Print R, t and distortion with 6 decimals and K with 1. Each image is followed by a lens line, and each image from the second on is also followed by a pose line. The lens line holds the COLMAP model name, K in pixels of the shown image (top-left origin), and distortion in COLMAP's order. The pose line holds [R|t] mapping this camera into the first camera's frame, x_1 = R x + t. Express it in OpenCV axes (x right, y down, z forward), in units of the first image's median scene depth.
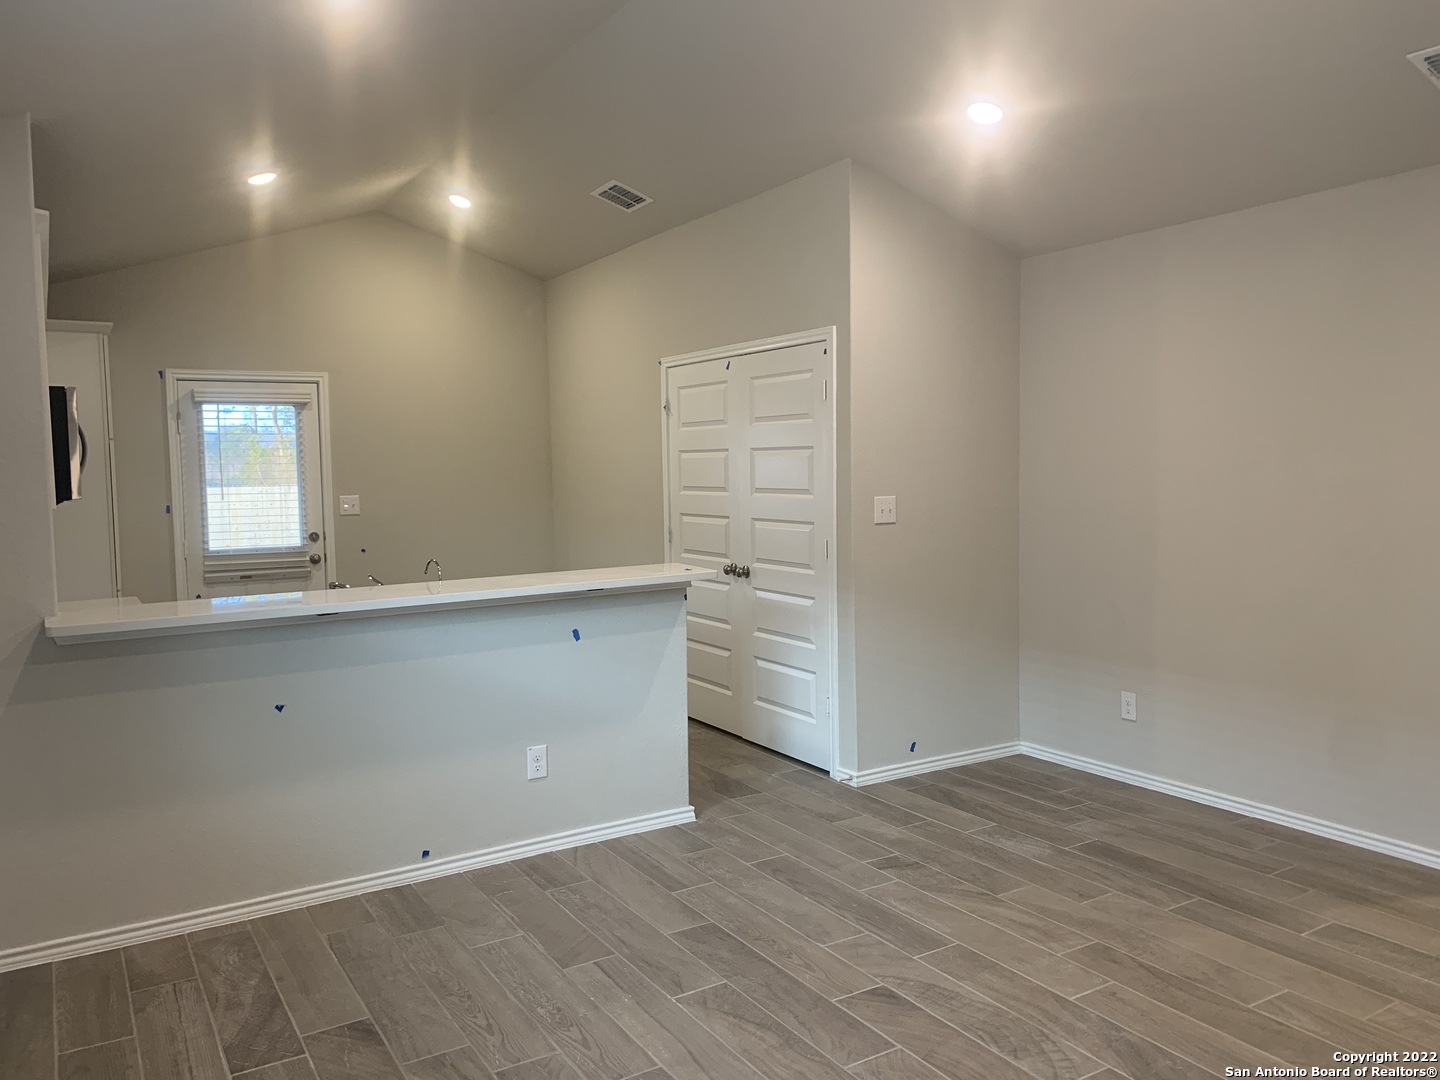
lens RADIAL K [[1087.4, 0, 731.6], [0, 1087.4, 549.8], [0, 0, 1]] dist [0.078607, -0.127323]
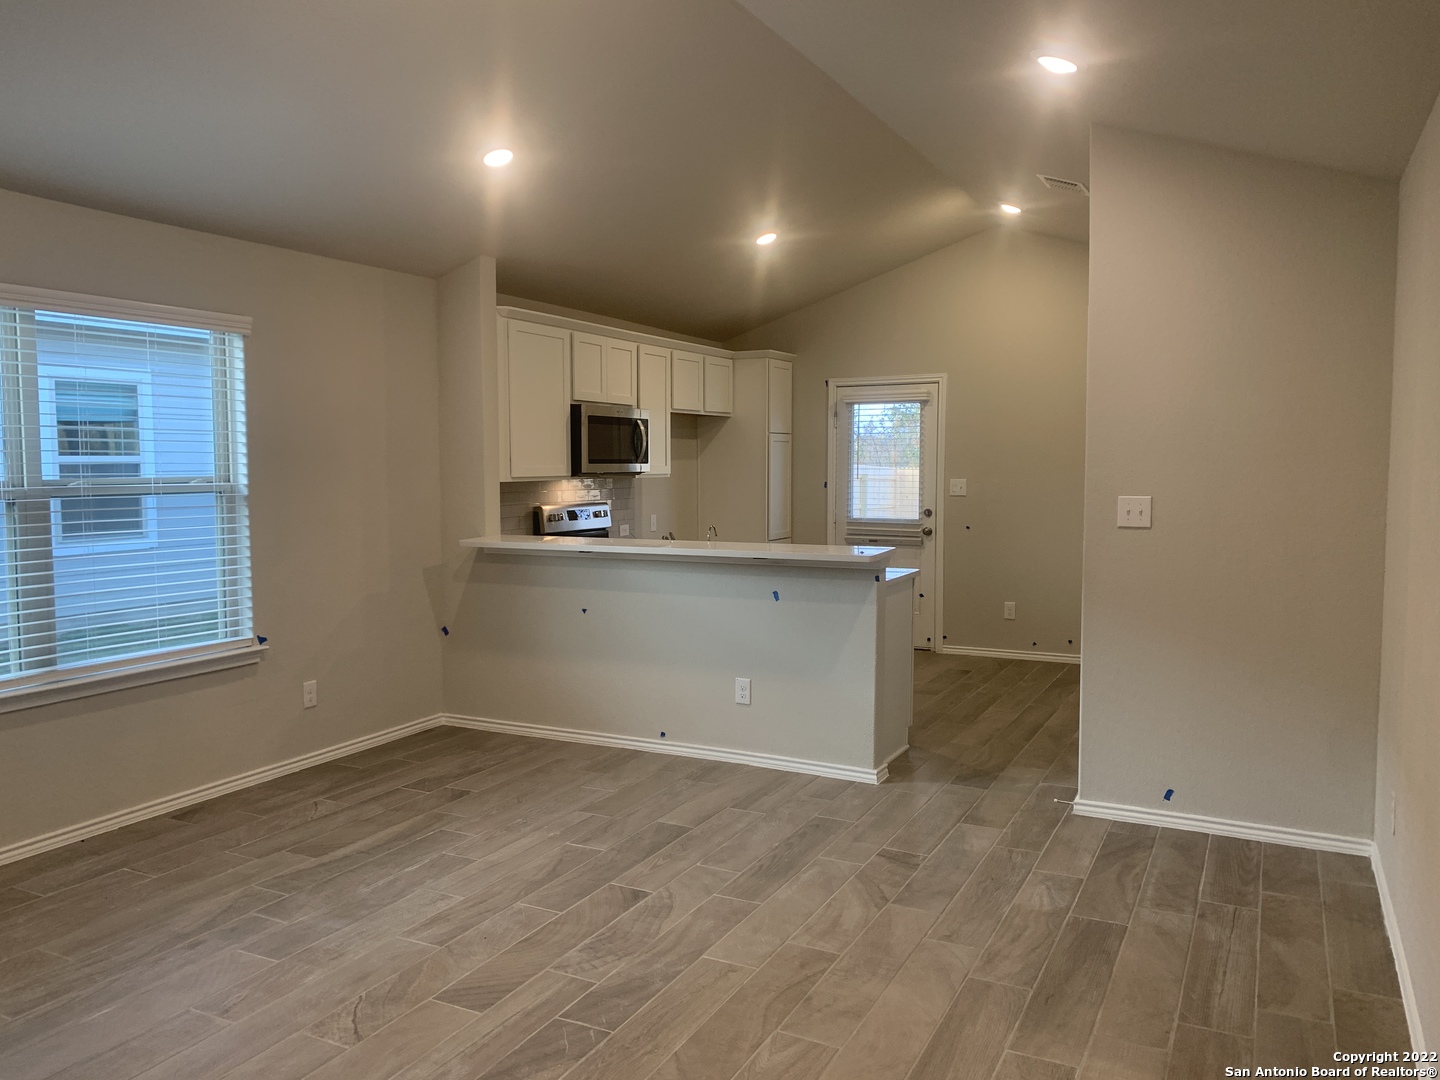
lens RADIAL K [[1101.5, 0, 727.6], [0, 1101.5, 546.4], [0, 0, 1]] dist [0.089893, -0.148586]
pose [[0.520187, 0.085111, -0.849801, 0.818600], [-0.075475, 0.995710, 0.053524, -0.035940], [0.850711, 0.036297, 0.524380, 0.291204]]
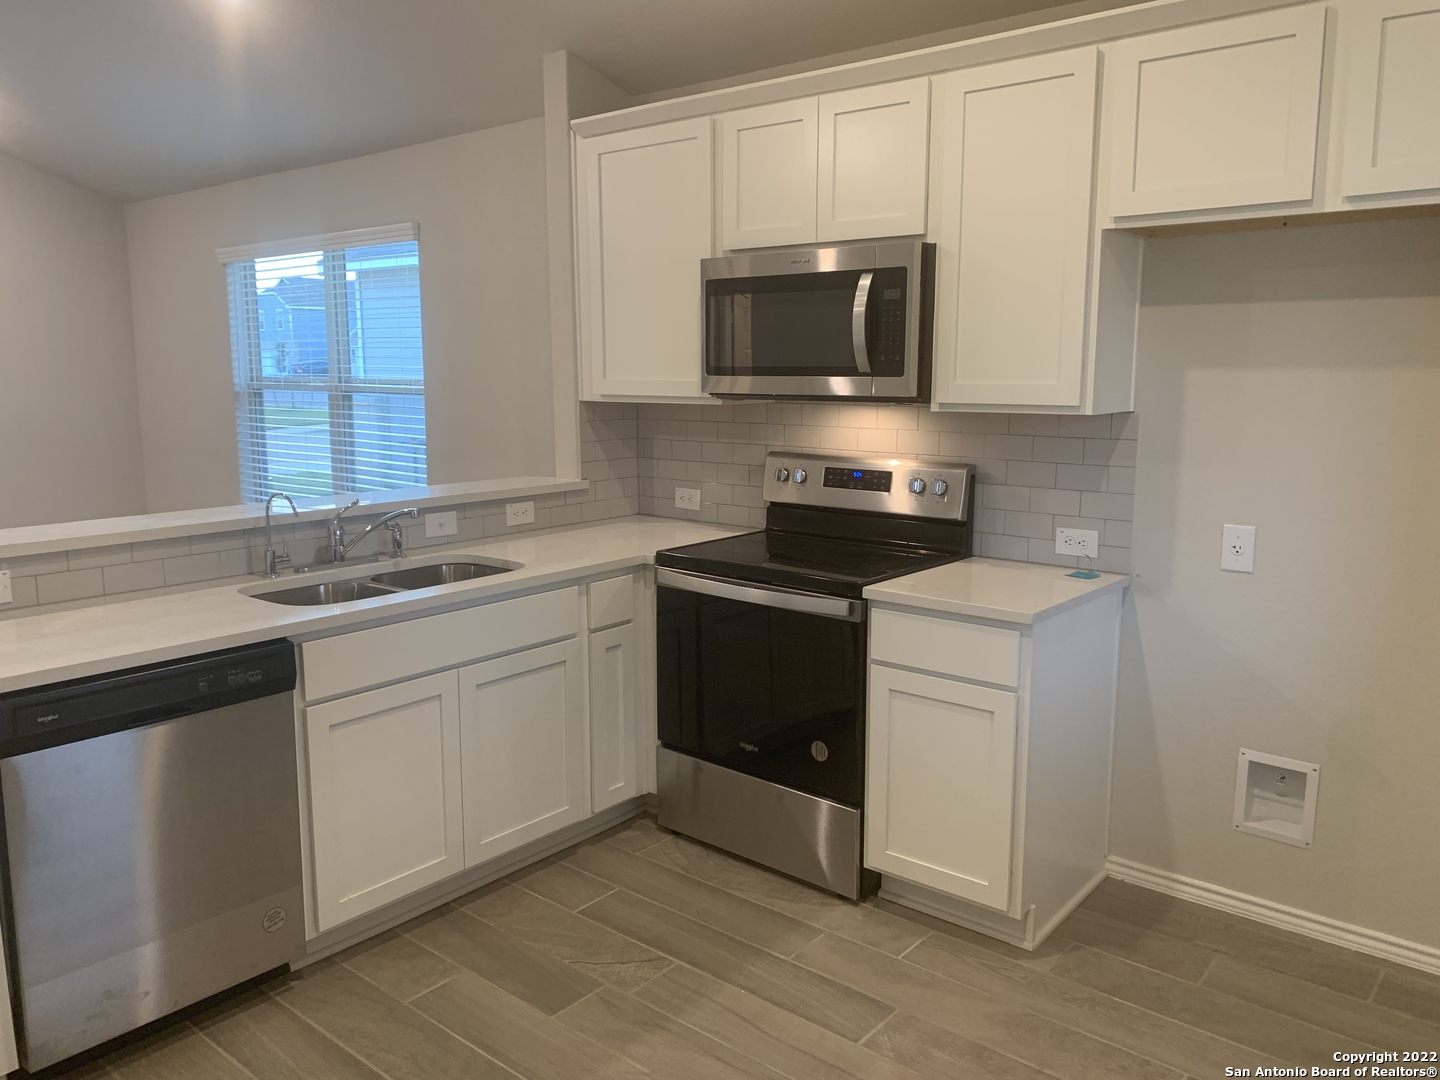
lens RADIAL K [[1101.5, 0, 727.6], [0, 1101.5, 546.4], [0, 0, 1]] dist [0.089893, -0.148586]
pose [[-0.953115, 0.073667, -0.293505, -0.312686], [-0.001494, 0.968758, 0.248003, -0.127424], [0.302605, 0.236814, -0.923228, 1.634556]]
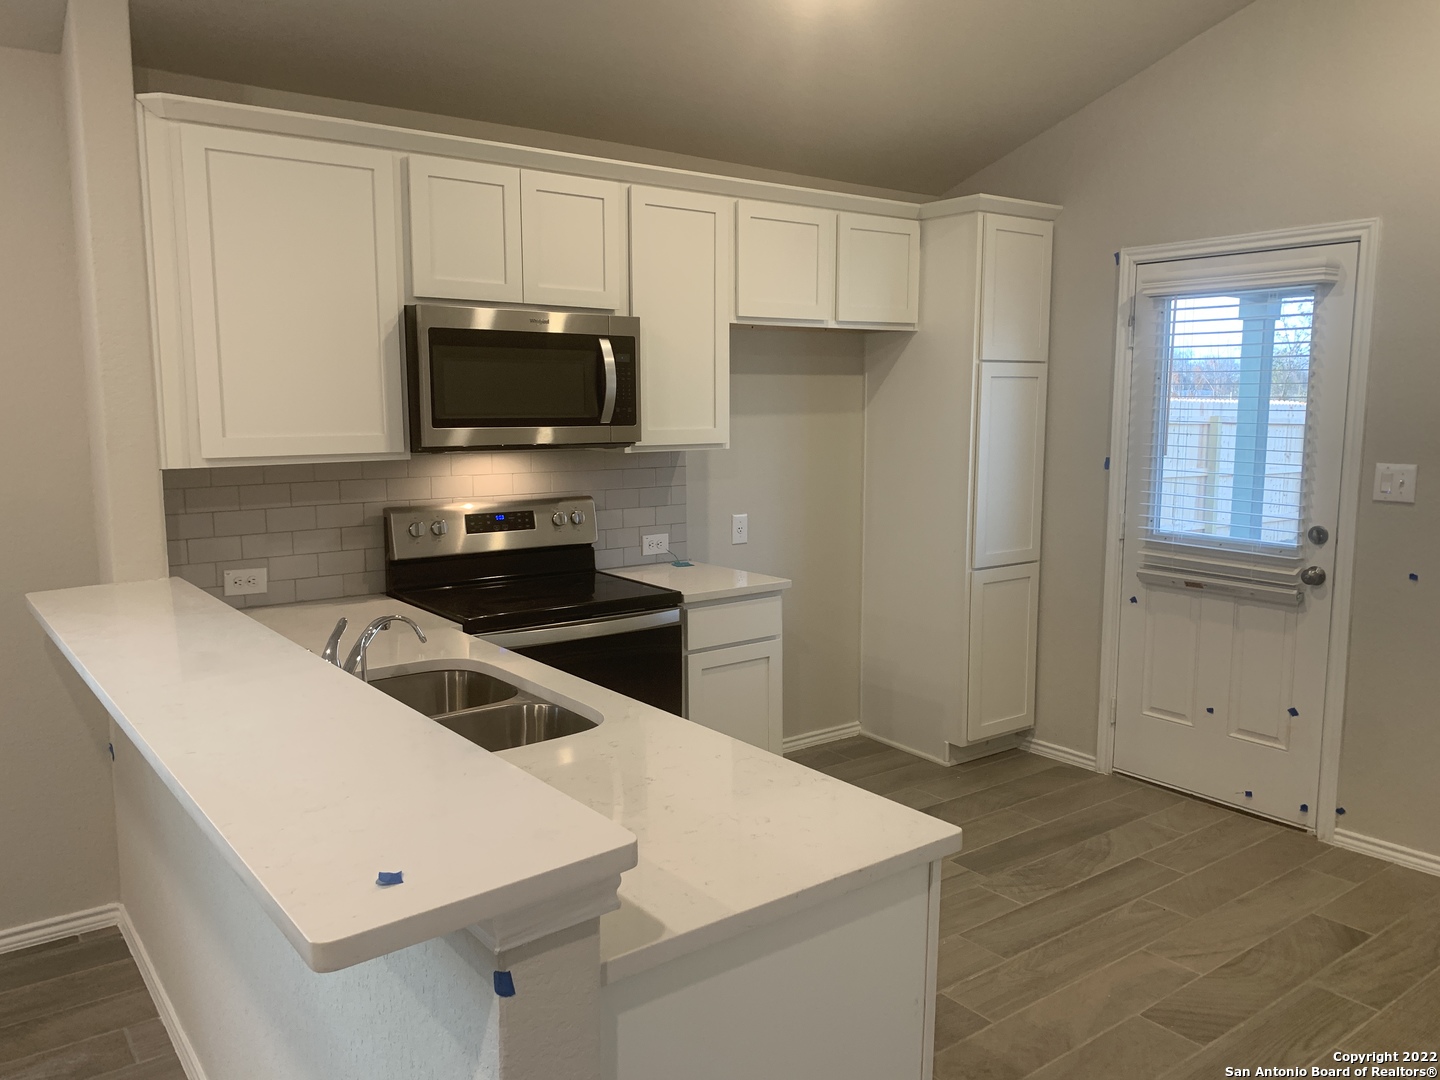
lens RADIAL K [[1101.5, 0, 727.6], [0, 1101.5, 546.4], [0, 0, 1]] dist [0.089893, -0.148586]
pose [[0.090618, 0.155114, -0.983732, 0.203160], [-0.080443, 0.985708, 0.148015, -0.099247], [0.992631, 0.065722, 0.101801, 1.020548]]
